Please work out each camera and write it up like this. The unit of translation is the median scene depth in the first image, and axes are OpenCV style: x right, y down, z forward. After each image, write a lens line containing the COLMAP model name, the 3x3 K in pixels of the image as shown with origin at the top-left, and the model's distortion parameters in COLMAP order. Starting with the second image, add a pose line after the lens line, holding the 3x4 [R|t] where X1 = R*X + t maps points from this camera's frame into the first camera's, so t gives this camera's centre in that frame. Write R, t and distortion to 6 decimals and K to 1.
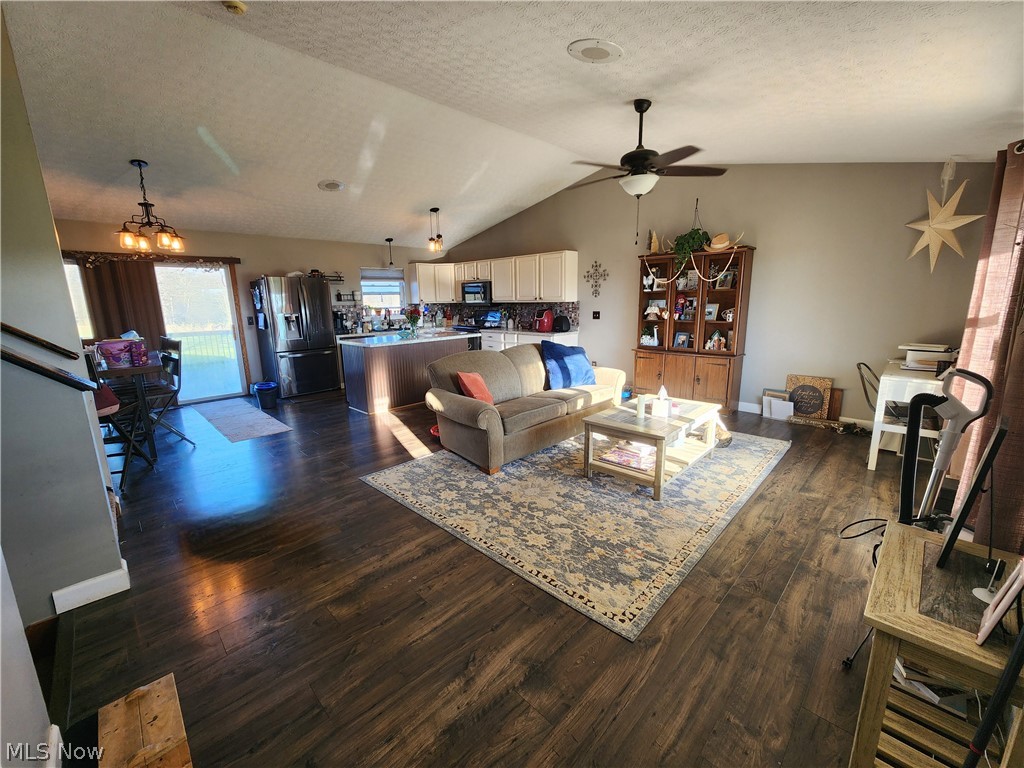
lens RADIAL K [[419.1, 0, 504.7], [0, 419.1, 383.5], [0, 0, 1]] dist [-0.004548, 0.004064]
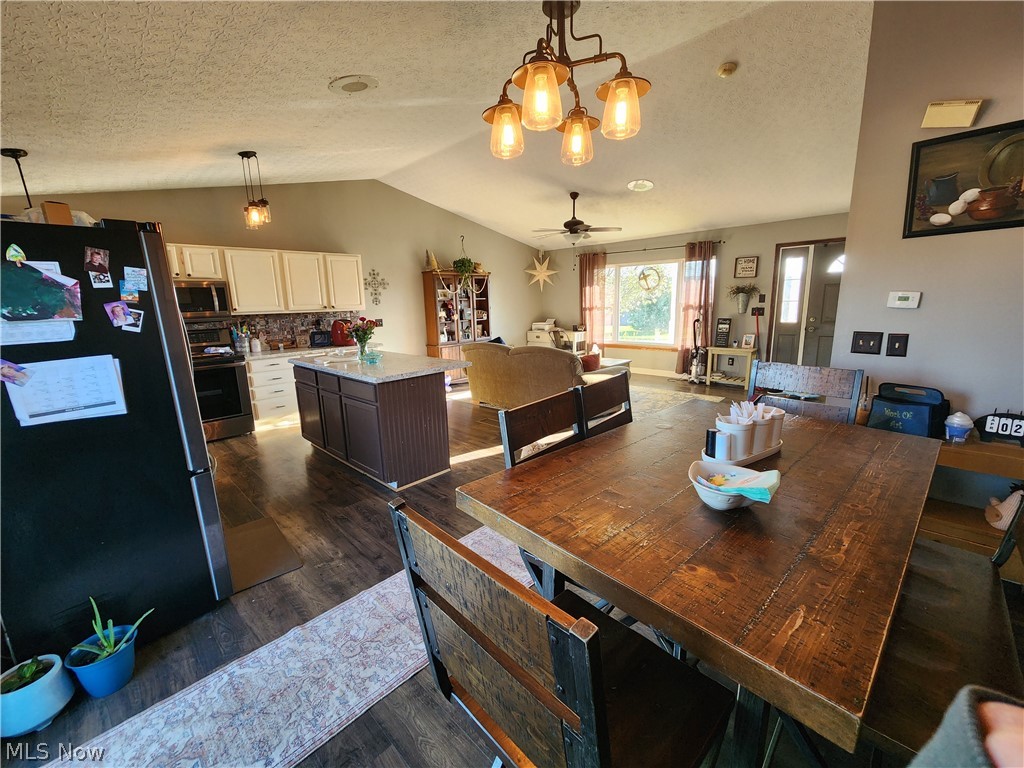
lens RADIAL K [[419.1, 0, 504.7], [0, 419.1, 383.5], [0, 0, 1]] dist [-0.004548, 0.004064]
pose [[-0.015973, -0.178009, 0.983899, -1.053620], [0.225973, 0.957922, 0.176978, -0.174810], [-0.974003, 0.225162, 0.024924, 0.934311]]
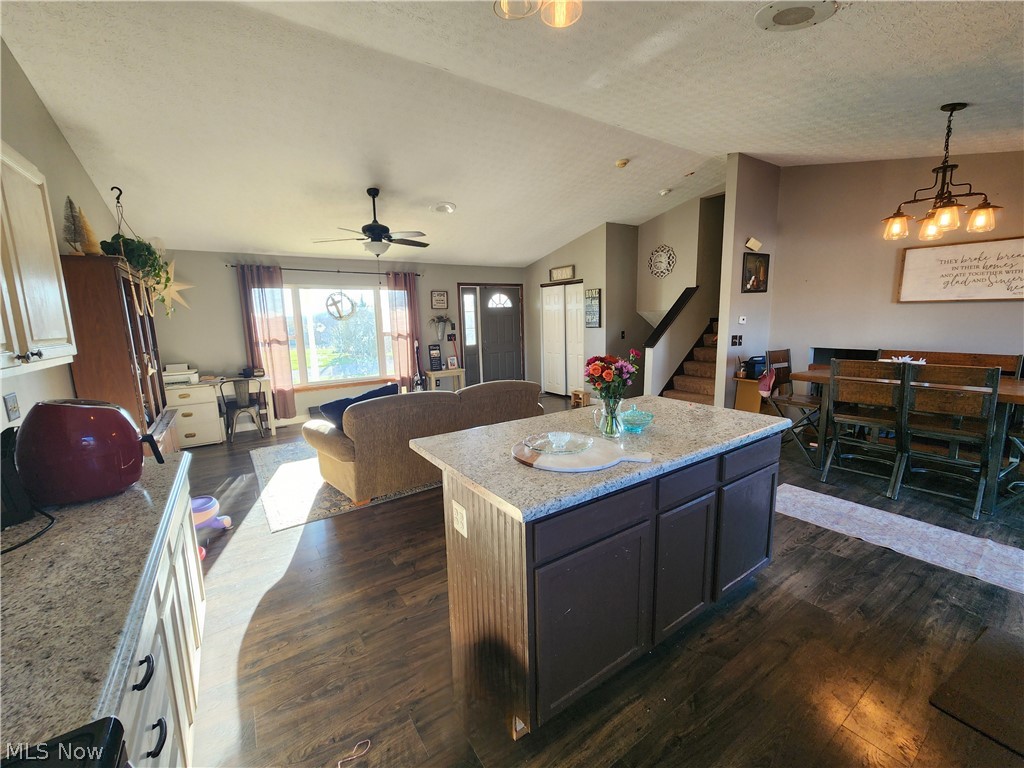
lens RADIAL K [[419.1, 0, 504.7], [0, 419.1, 383.5], [0, 0, 1]] dist [-0.004548, 0.004064]
pose [[-0.980512, 0.014060, 0.195957, -0.241104], [0.081539, 0.936594, 0.340797, -0.330386], [-0.178740, 0.350133, -0.919488, 1.585840]]
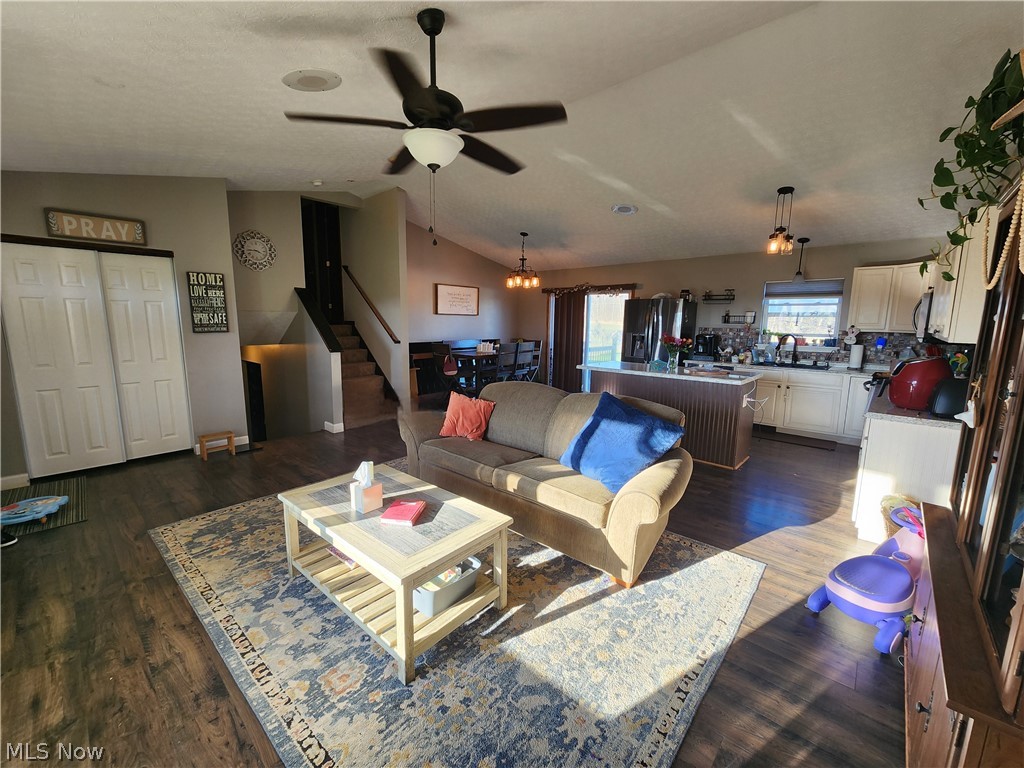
lens RADIAL K [[419.1, 0, 504.7], [0, 419.1, 383.5], [0, 0, 1]] dist [-0.004548, 0.004064]
pose [[0.046529, 0.172902, -0.983839, 0.672400], [-0.209642, 0.964662, 0.159617, -0.176894], [0.976671, 0.198827, 0.081132, 0.755902]]
